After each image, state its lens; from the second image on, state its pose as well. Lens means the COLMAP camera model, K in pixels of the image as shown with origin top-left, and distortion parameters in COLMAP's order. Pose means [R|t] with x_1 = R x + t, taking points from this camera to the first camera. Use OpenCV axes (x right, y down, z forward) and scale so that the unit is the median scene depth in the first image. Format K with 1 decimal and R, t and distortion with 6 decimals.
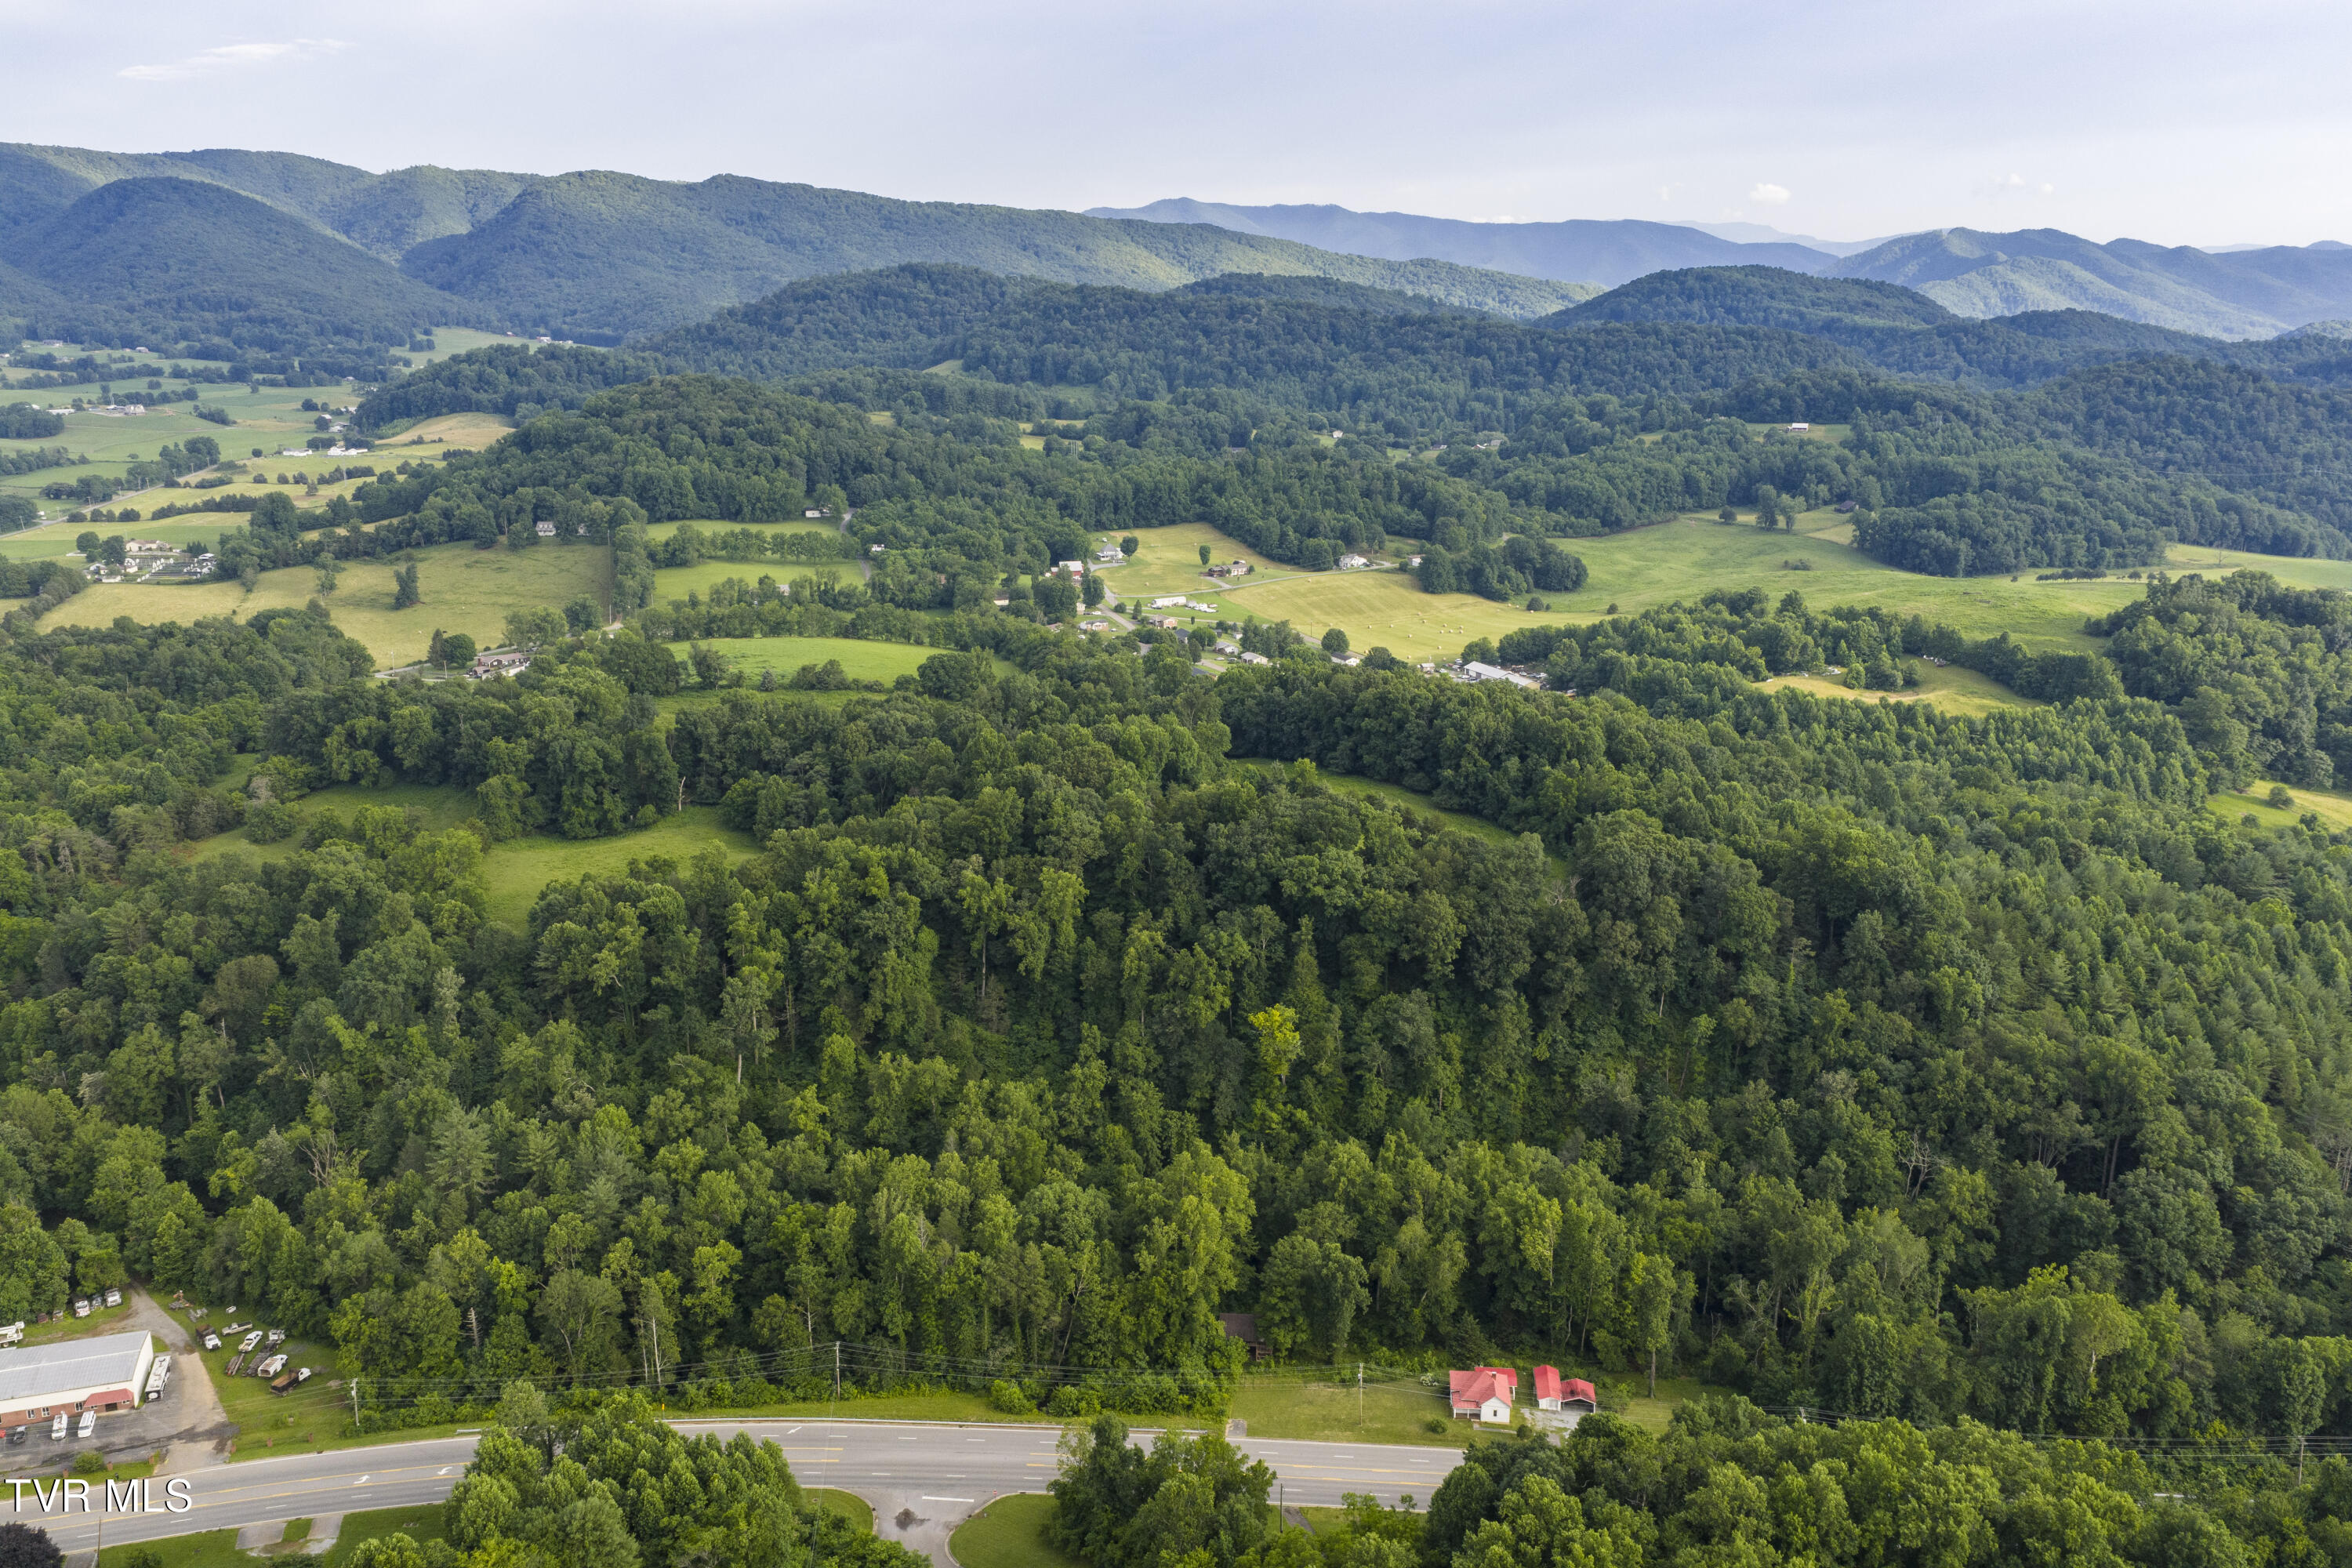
lens RADIAL K [[1944.4, 0, 1181.3], [0, 1944.4, 794.6], [0, 0, 1]] dist [0.014590, -0.023479]
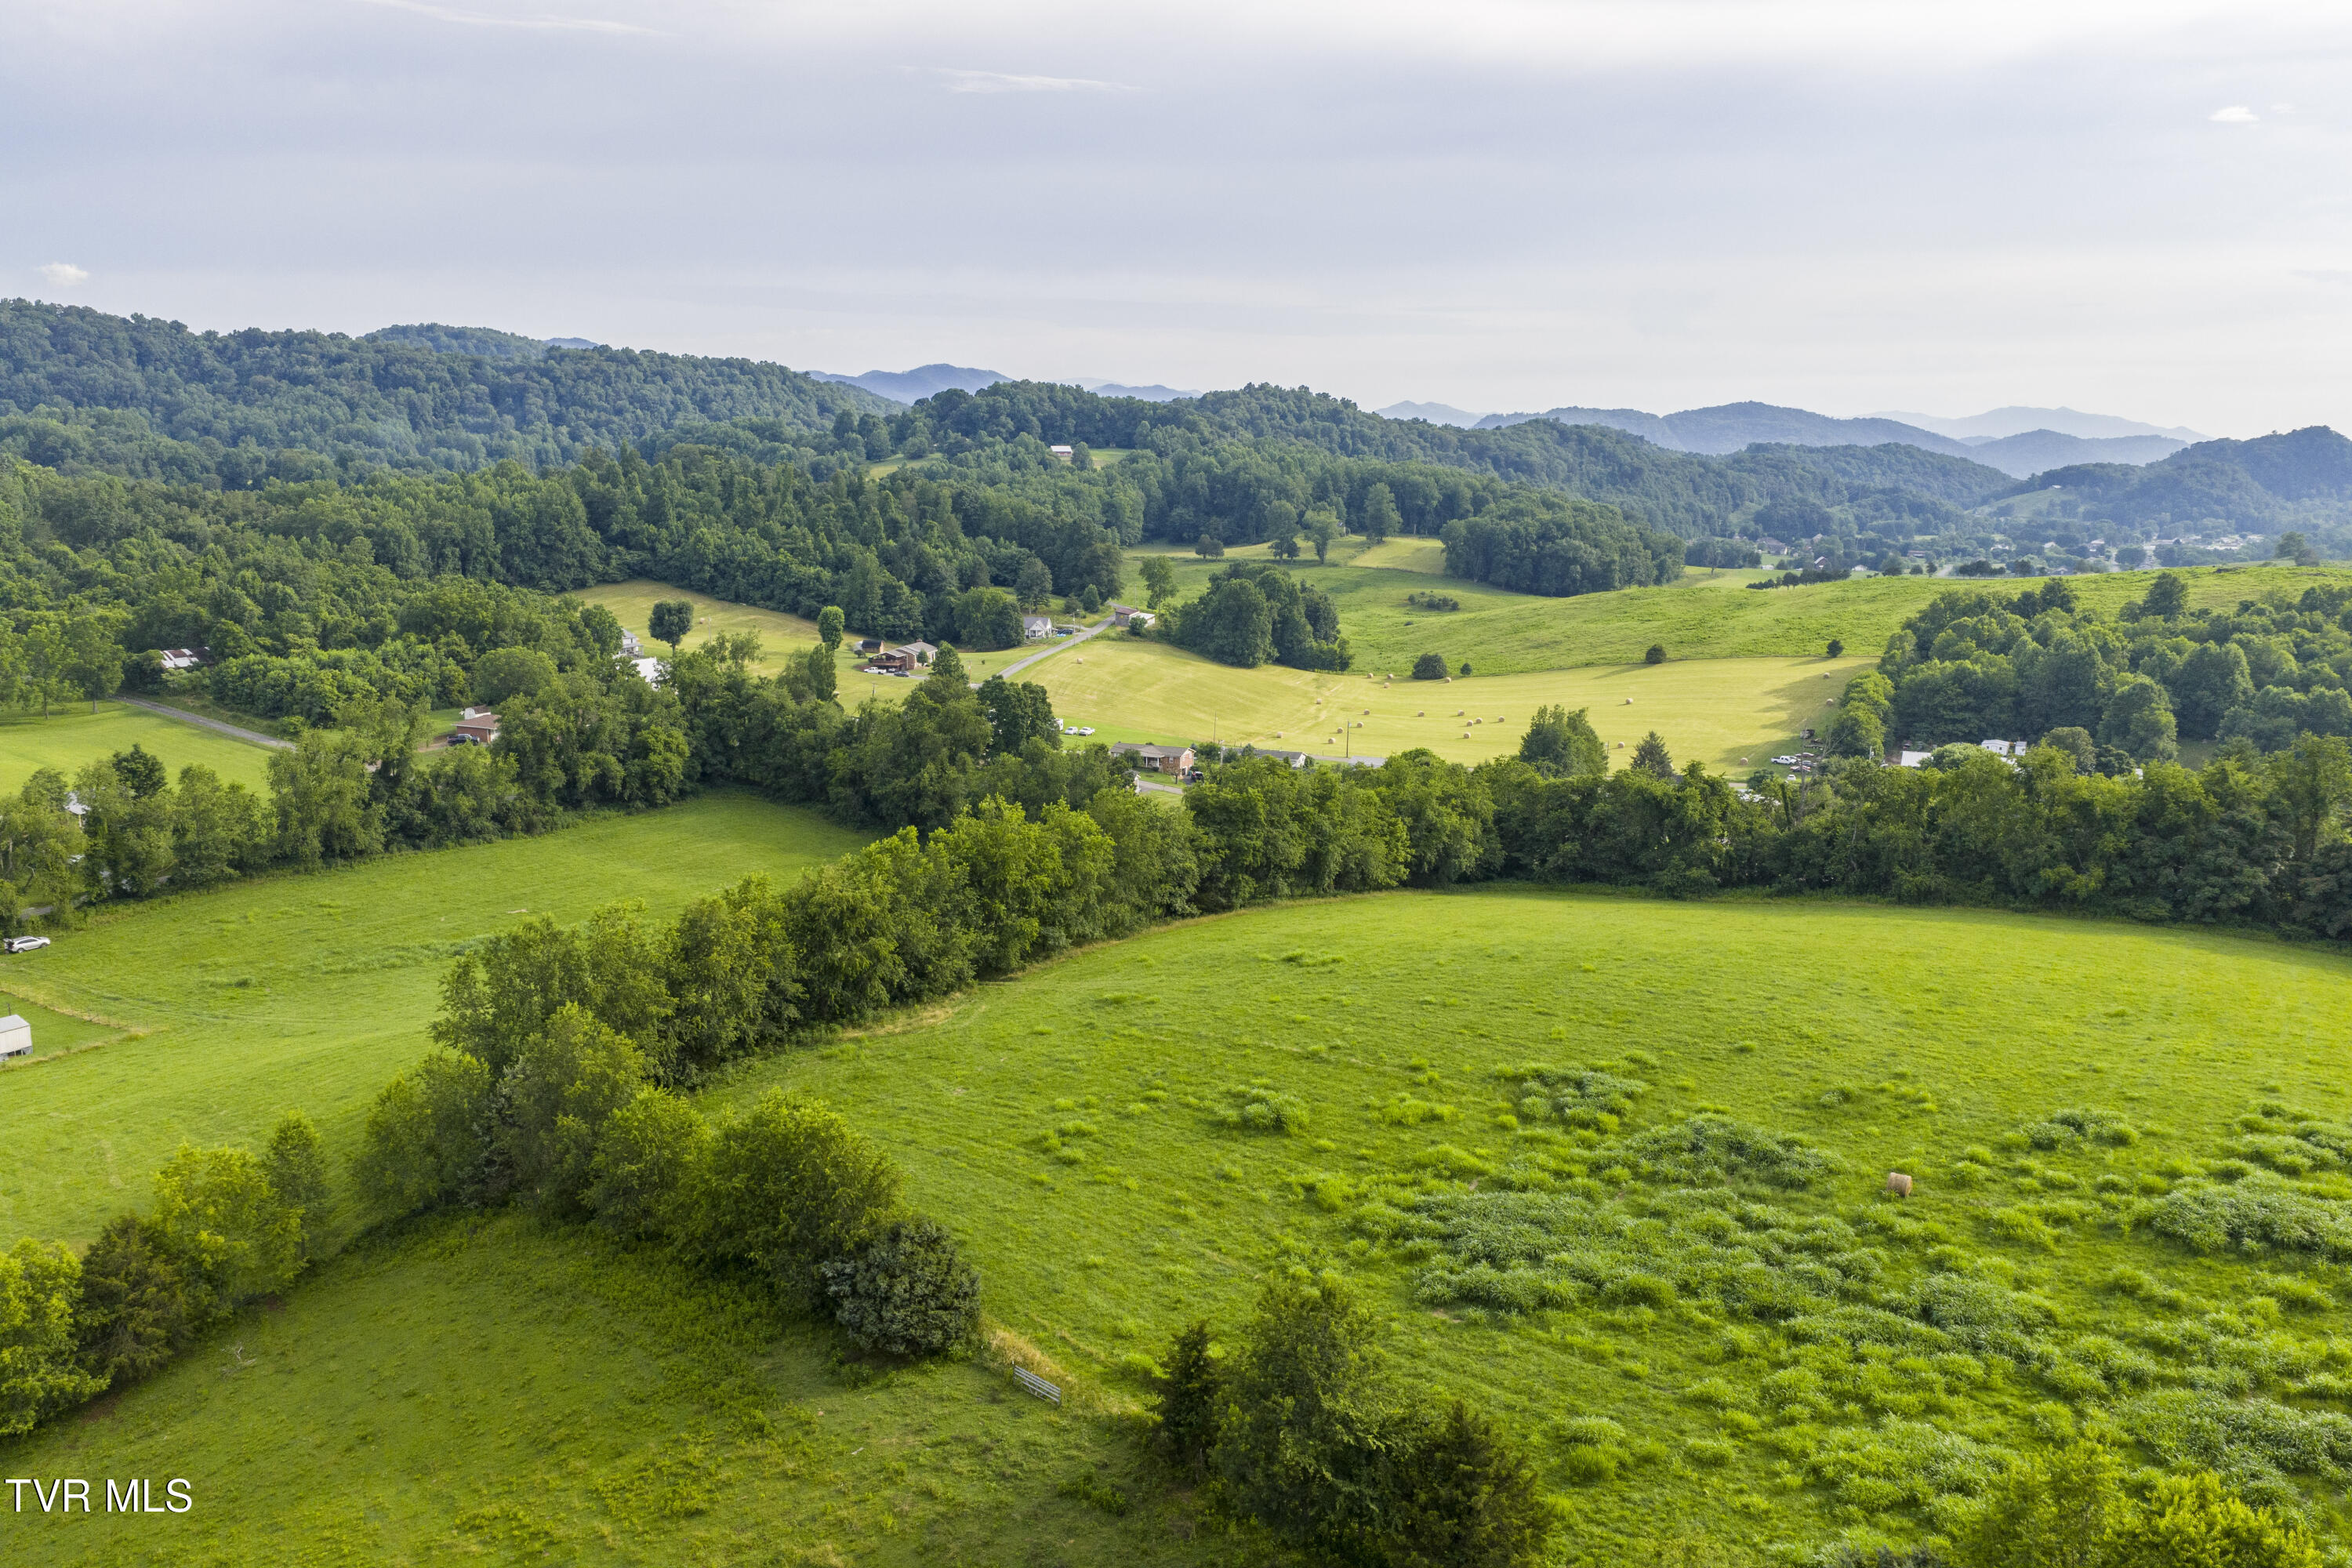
lens RADIAL K [[1944.4, 0, 1184.8], [0, 1944.4, 784.1], [0, 0, 1]] dist [0.014590, -0.023479]
pose [[0.719122, -0.121049, 0.684259, -0.234285], [0.168910, 0.985626, -0.003153, -0.066065], [-0.674042, 0.117846, 0.729232, 0.563356]]
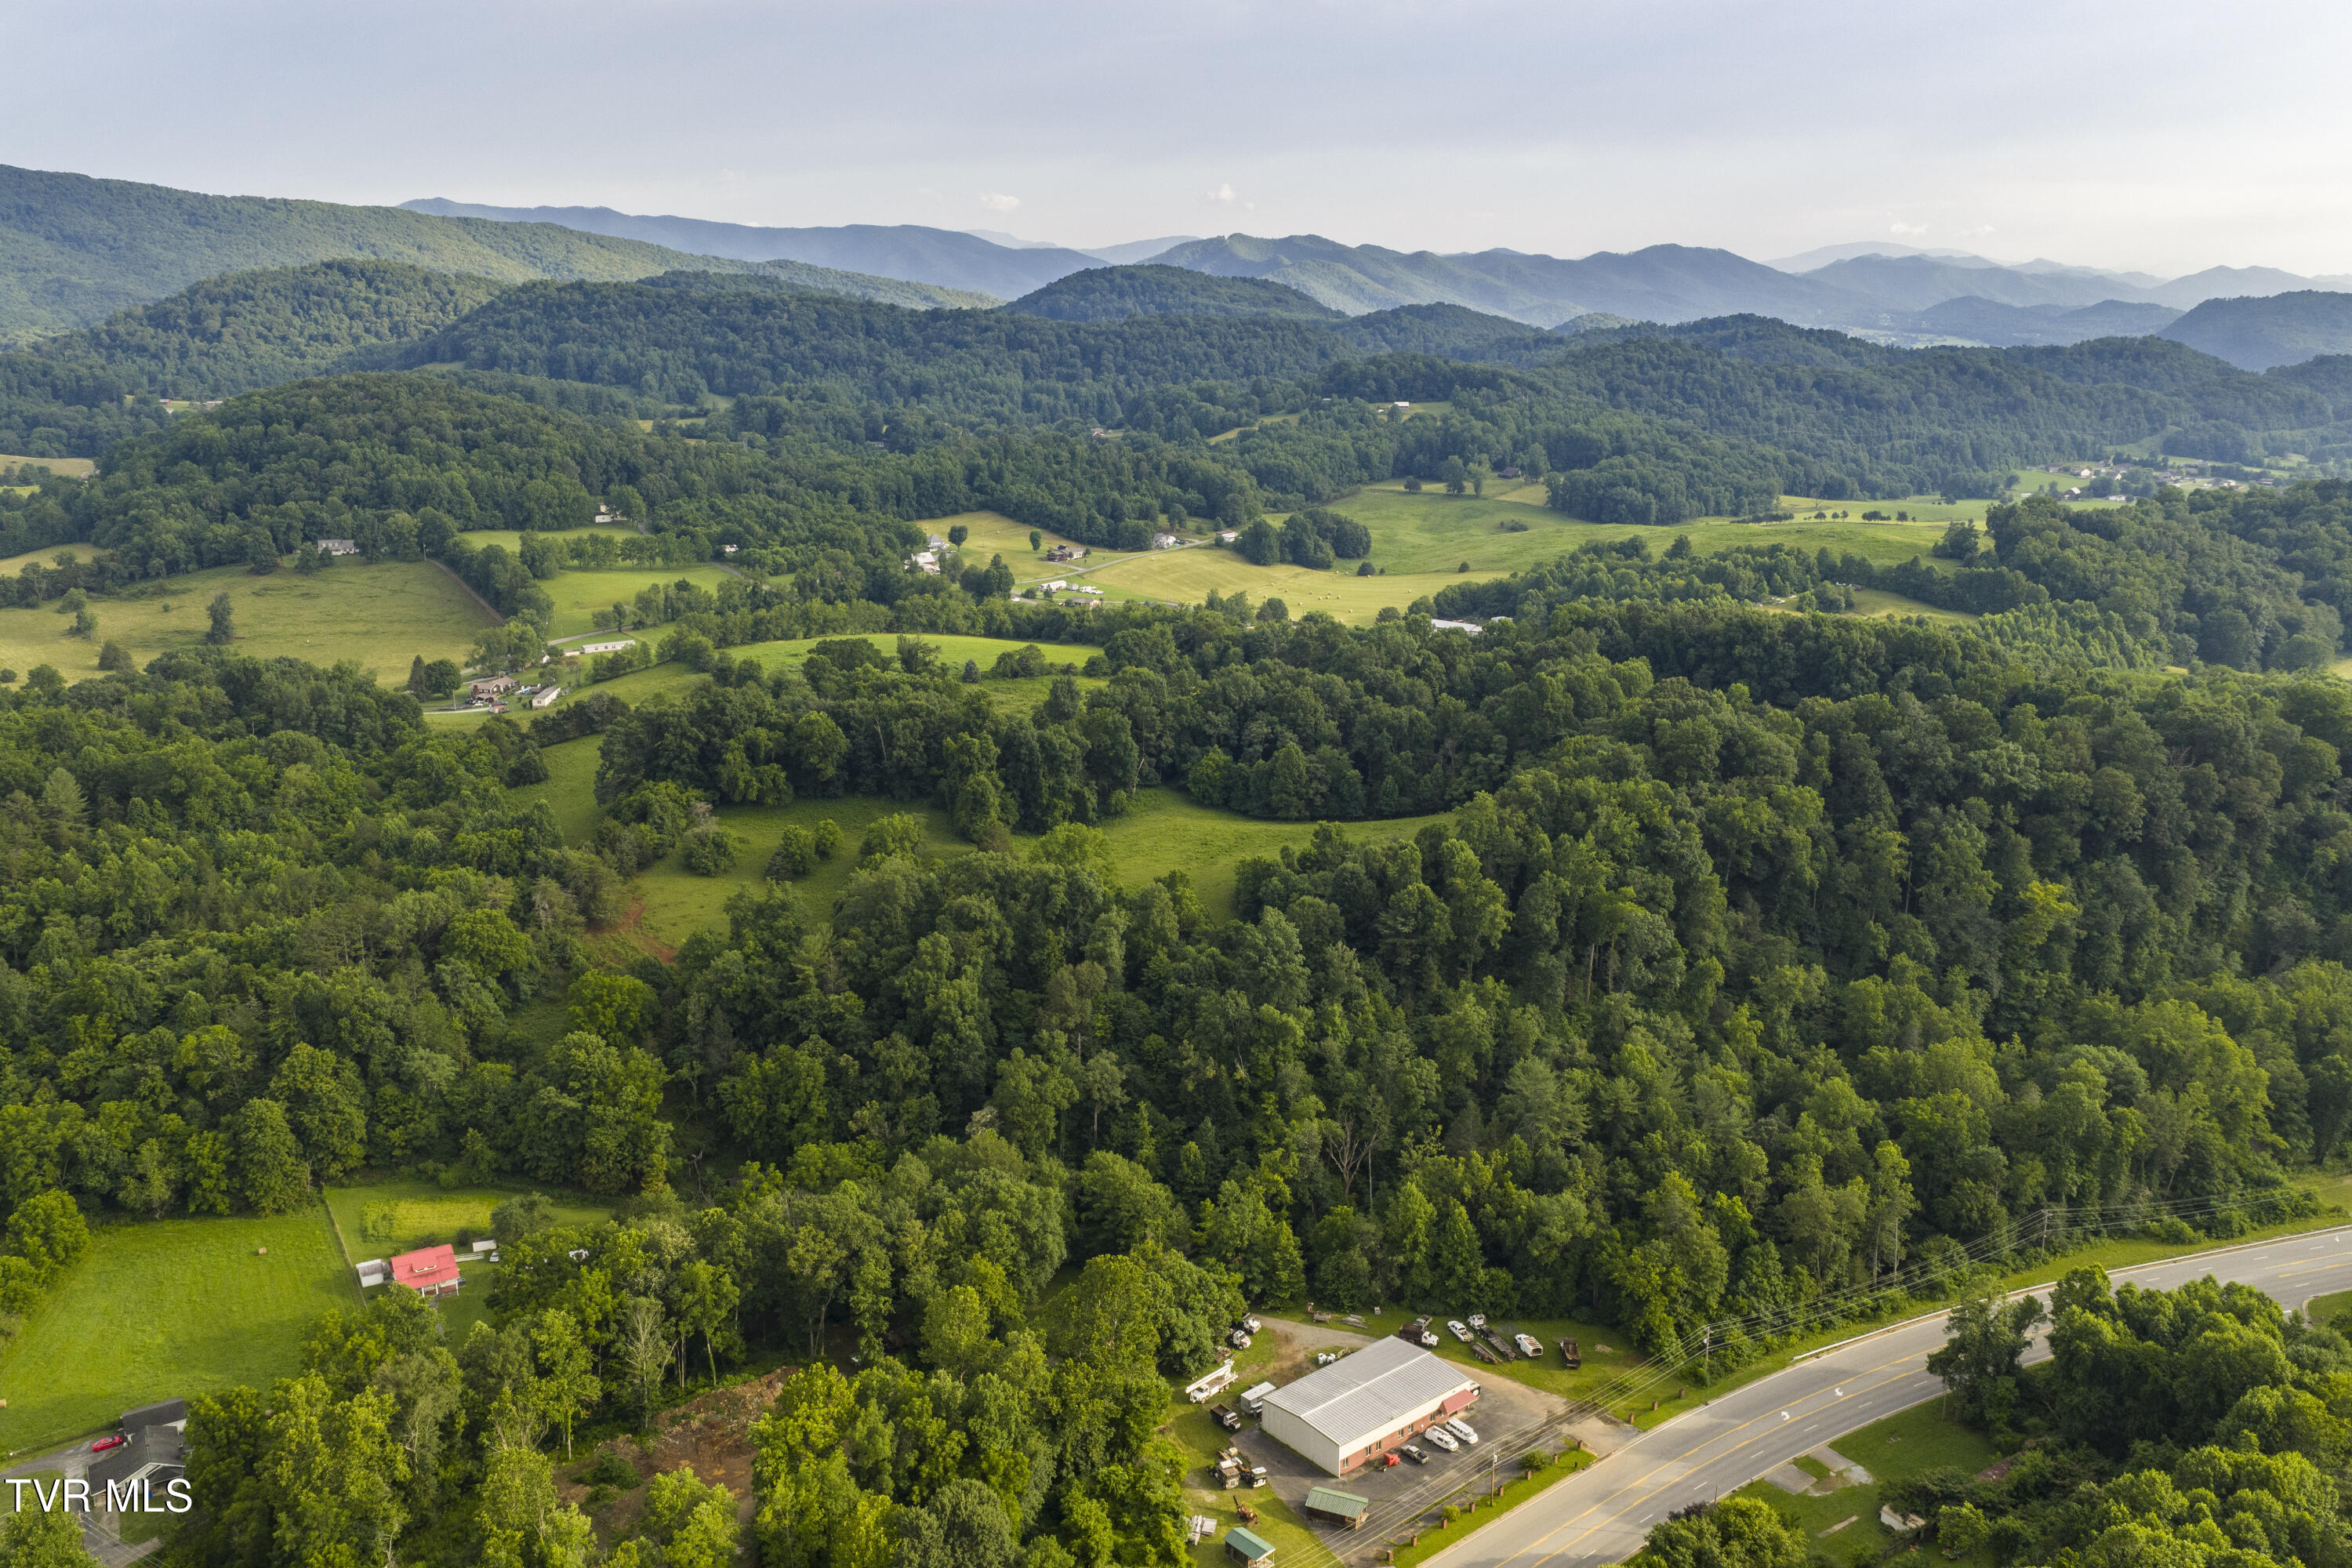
lens RADIAL K [[1944.4, 0, 1183.9], [0, 1944.4, 789.3], [0, 0, 1]] dist [0.014590, -0.023479]
pose [[0.929094, -0.096389, 0.357063, -0.264449], [0.098451, 0.995064, 0.012444, -0.001721], [-0.356500, 0.023591, 0.933997, 0.045839]]
